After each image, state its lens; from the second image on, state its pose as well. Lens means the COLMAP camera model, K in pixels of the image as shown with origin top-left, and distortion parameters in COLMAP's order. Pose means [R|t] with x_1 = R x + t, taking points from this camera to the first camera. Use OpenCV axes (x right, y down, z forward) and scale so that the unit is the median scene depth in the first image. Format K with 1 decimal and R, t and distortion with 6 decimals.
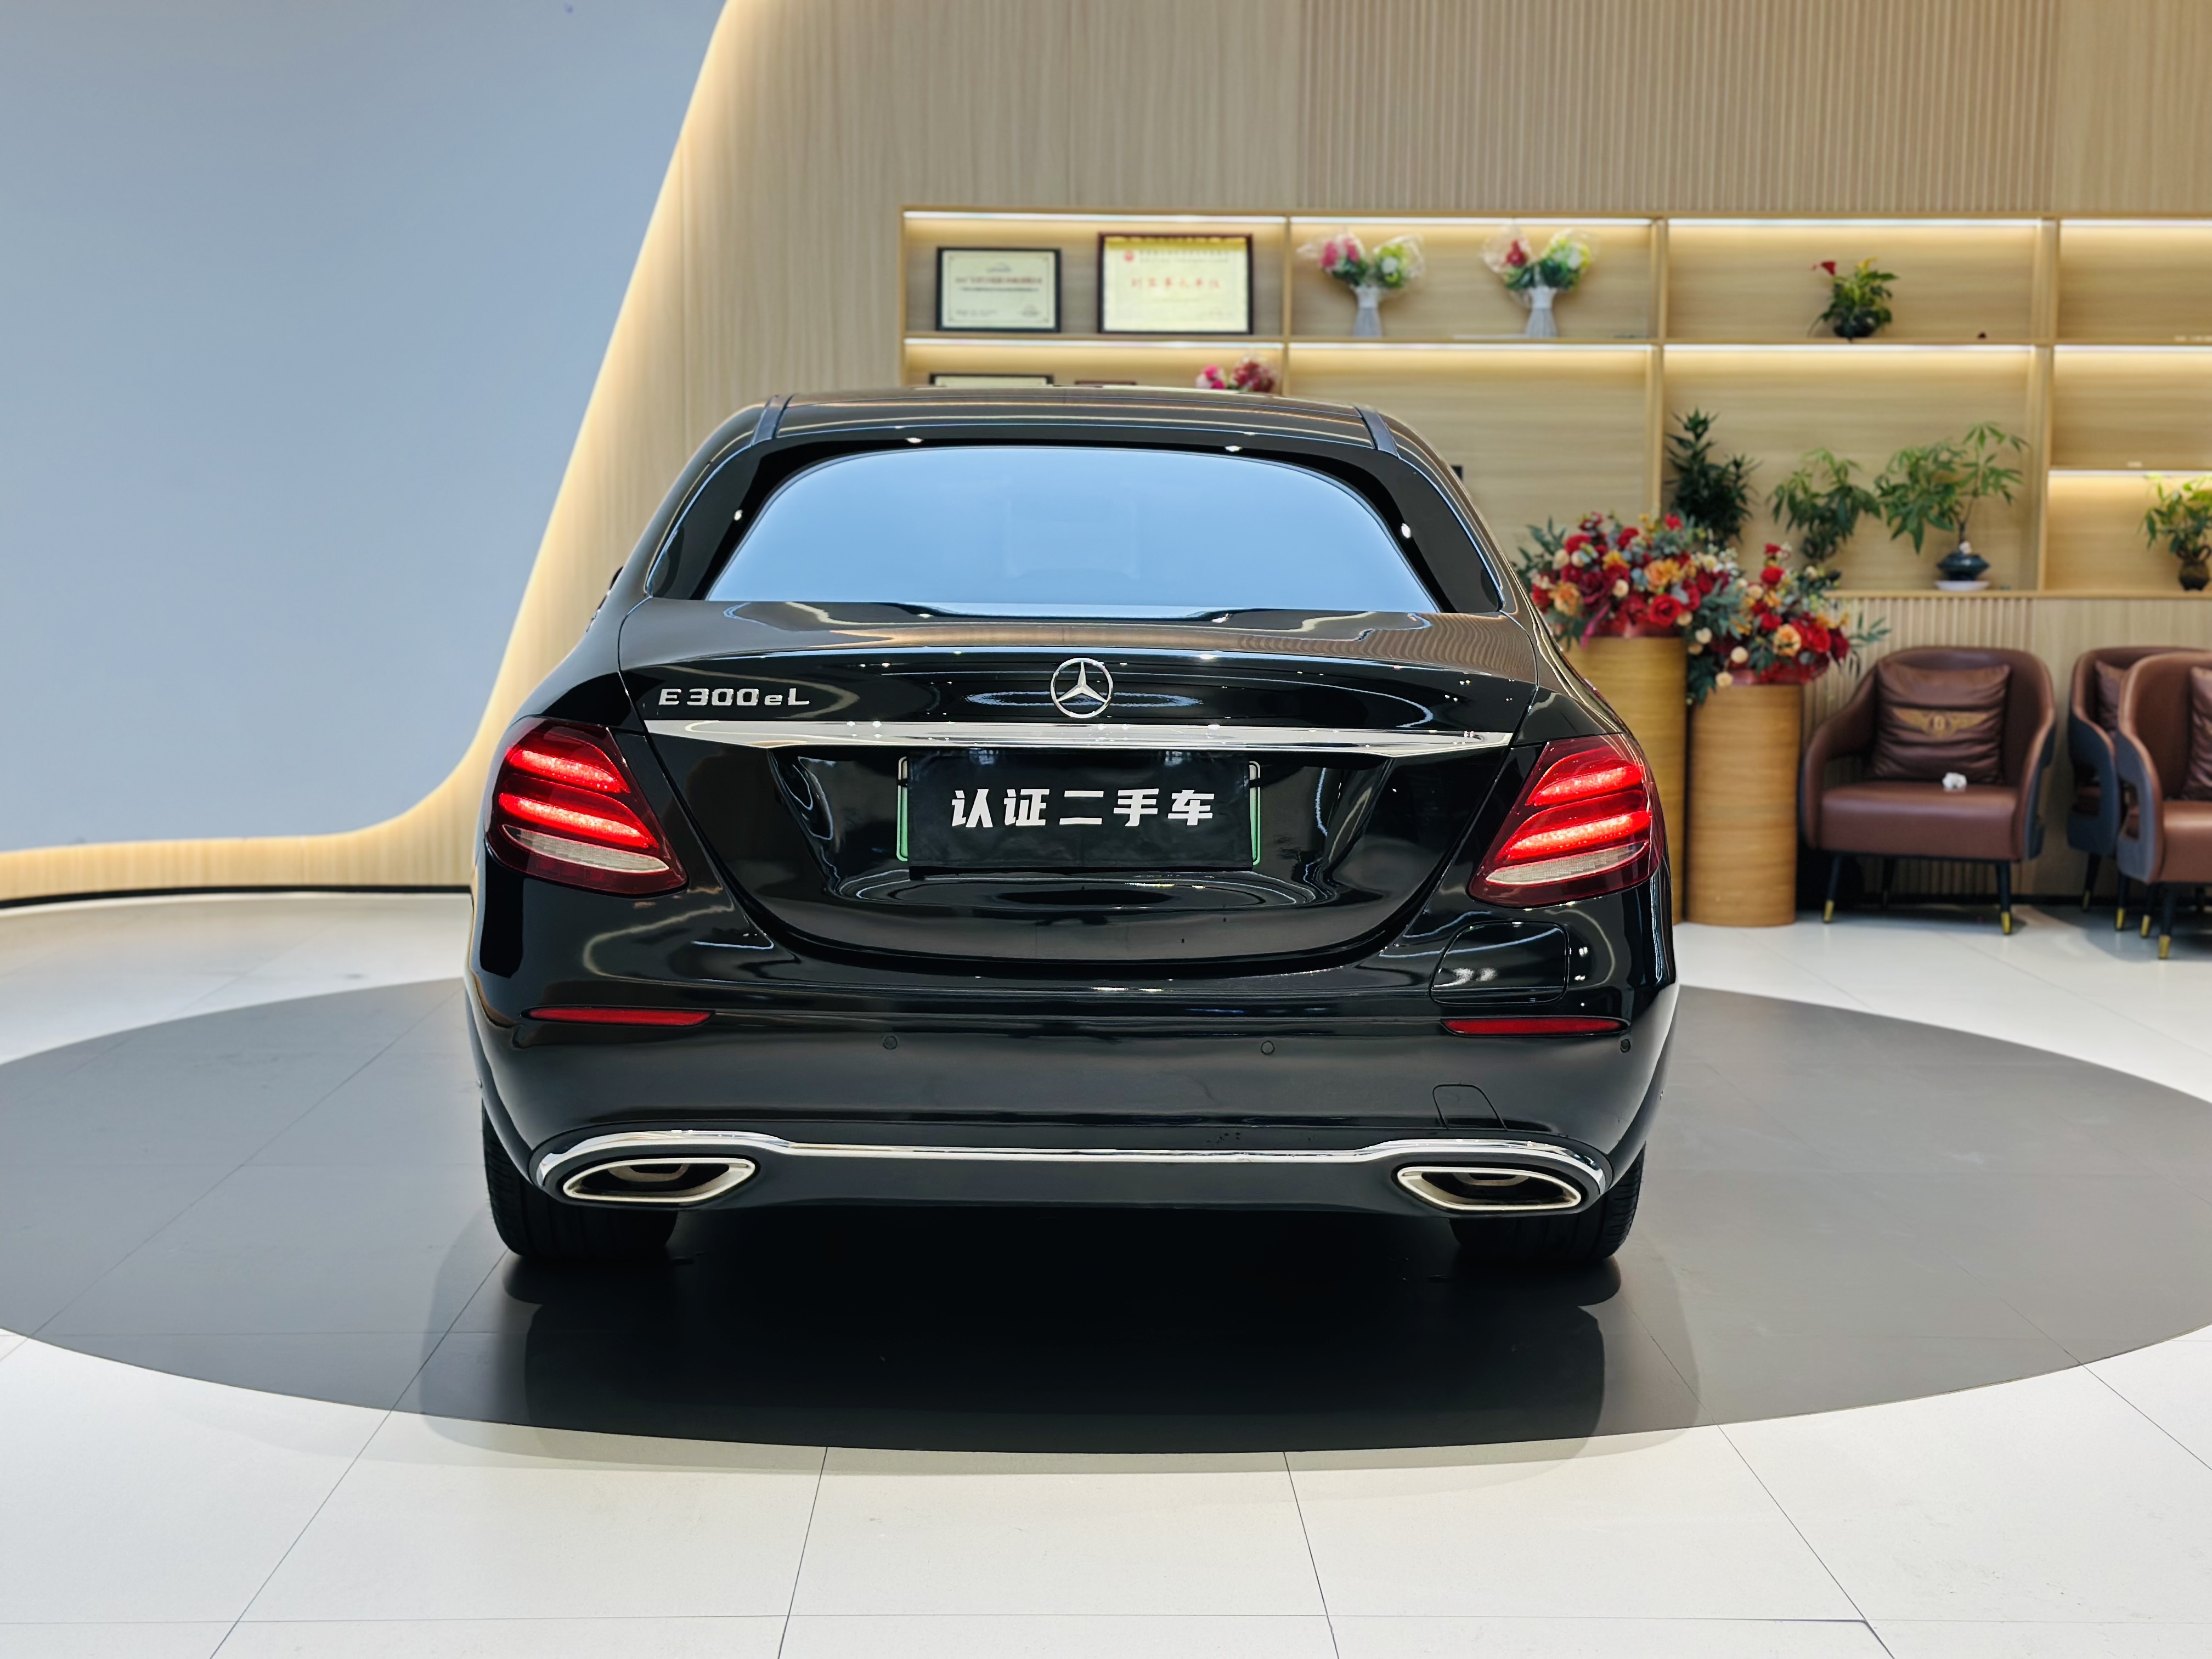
lens RADIAL K [[3070.4, 0, 1119.2], [0, 3070.4, 824.9], [0, 0, 1]] dist [0.202487, -0.401079]
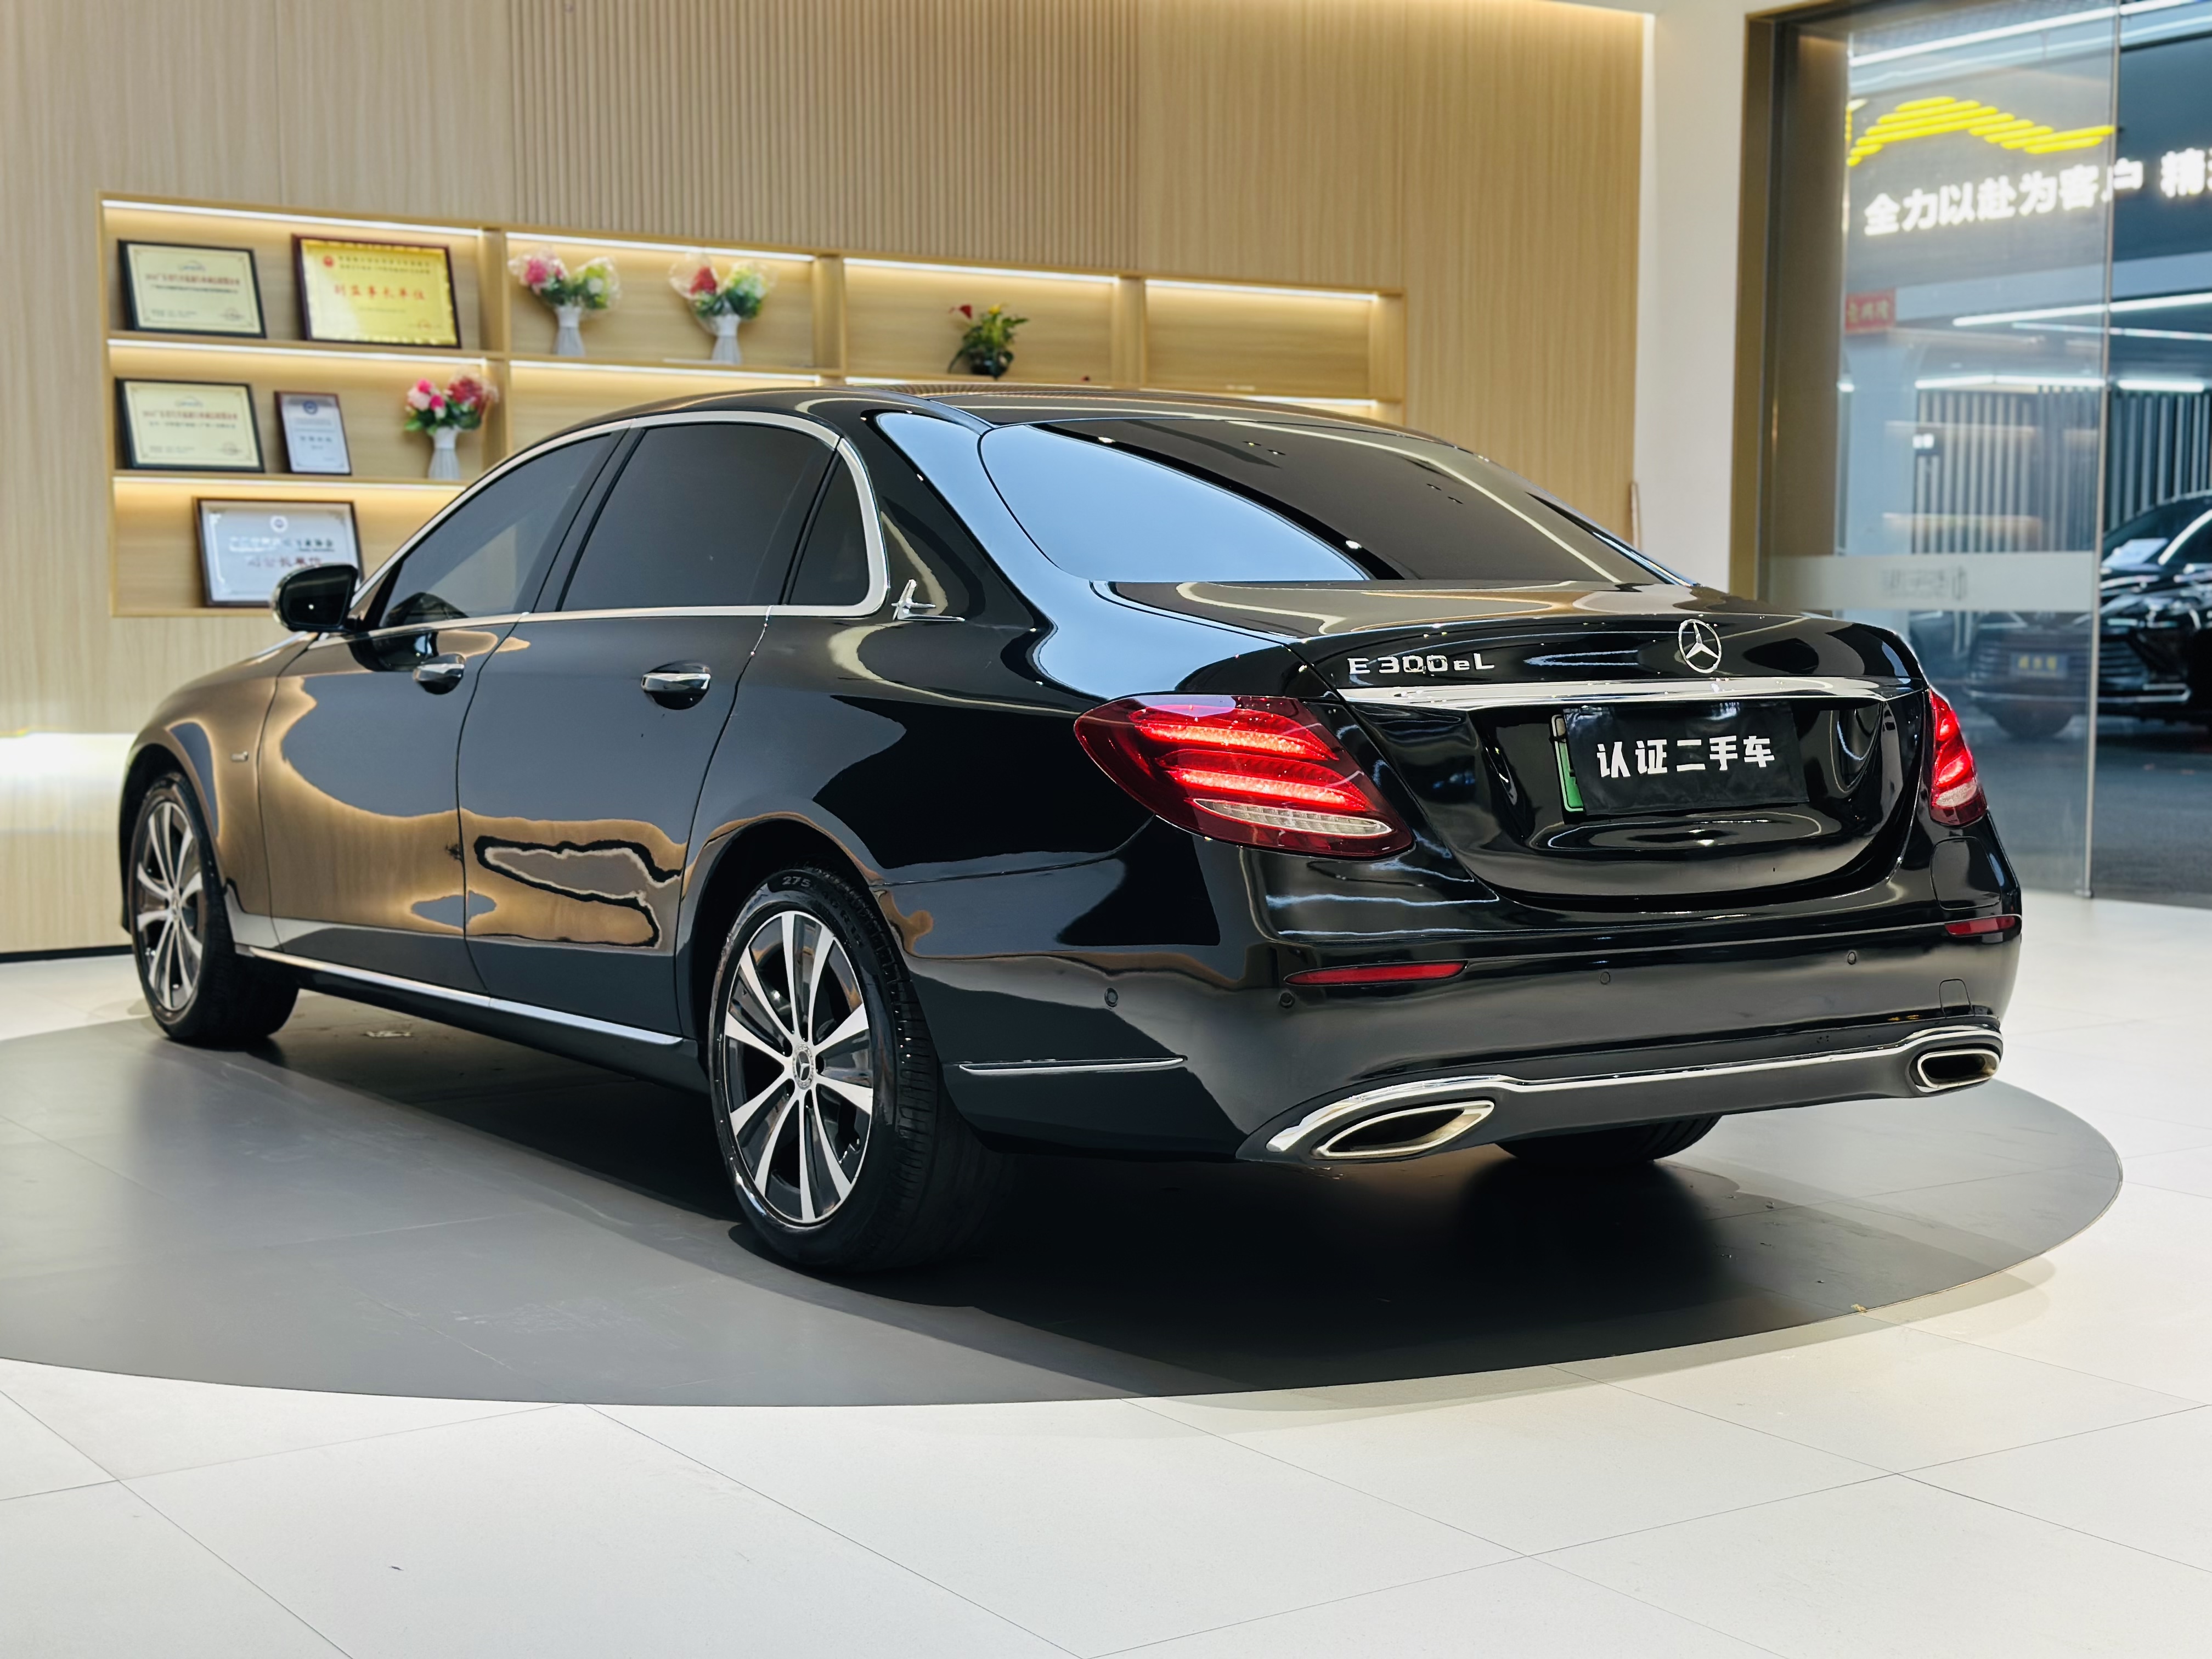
lens RADIAL K [[3070.4, 0, 1106.0], [0, 3070.4, 829.5], [0, 0, 1]] dist [0.183150, -0.299431]
pose [[0.838912, -0.052406, 0.541738, -0.324391], [0.061201, 0.998124, 0.001783, 0.002543], [-0.540815, 0.031659, 0.840545, 0.074965]]
